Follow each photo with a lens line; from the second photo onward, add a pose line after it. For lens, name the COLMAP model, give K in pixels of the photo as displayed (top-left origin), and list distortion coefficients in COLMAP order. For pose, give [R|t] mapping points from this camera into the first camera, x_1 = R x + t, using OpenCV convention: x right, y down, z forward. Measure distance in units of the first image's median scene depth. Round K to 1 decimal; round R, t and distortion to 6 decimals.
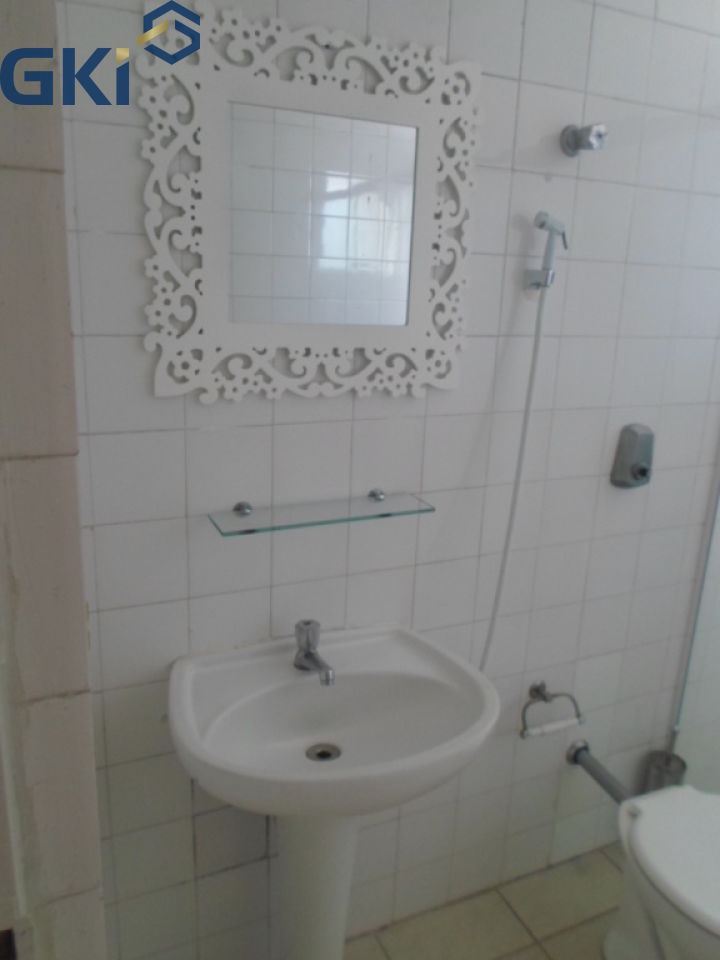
lens RADIAL K [[738.9, 0, 369.6], [0, 738.9, 472.9], [0, 0, 1]] dist [-0.025242, -0.001850]
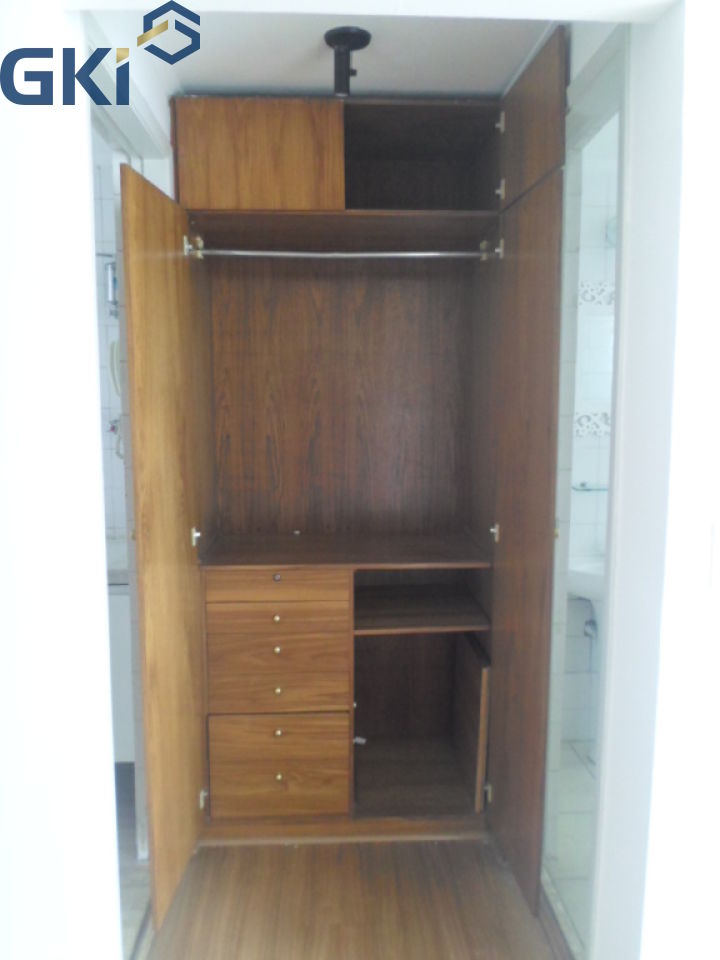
lens RADIAL K [[738.9, 0, 361.8], [0, 738.9, 480.1], [0, 0, 1]] dist [-0.025242, -0.001850]
pose [[0.928712, 0.001483, -0.370798, 0.029516], [-0.057682, 0.988396, -0.140520, 0.379928], [0.366287, 0.151891, 0.918021, -1.274554]]
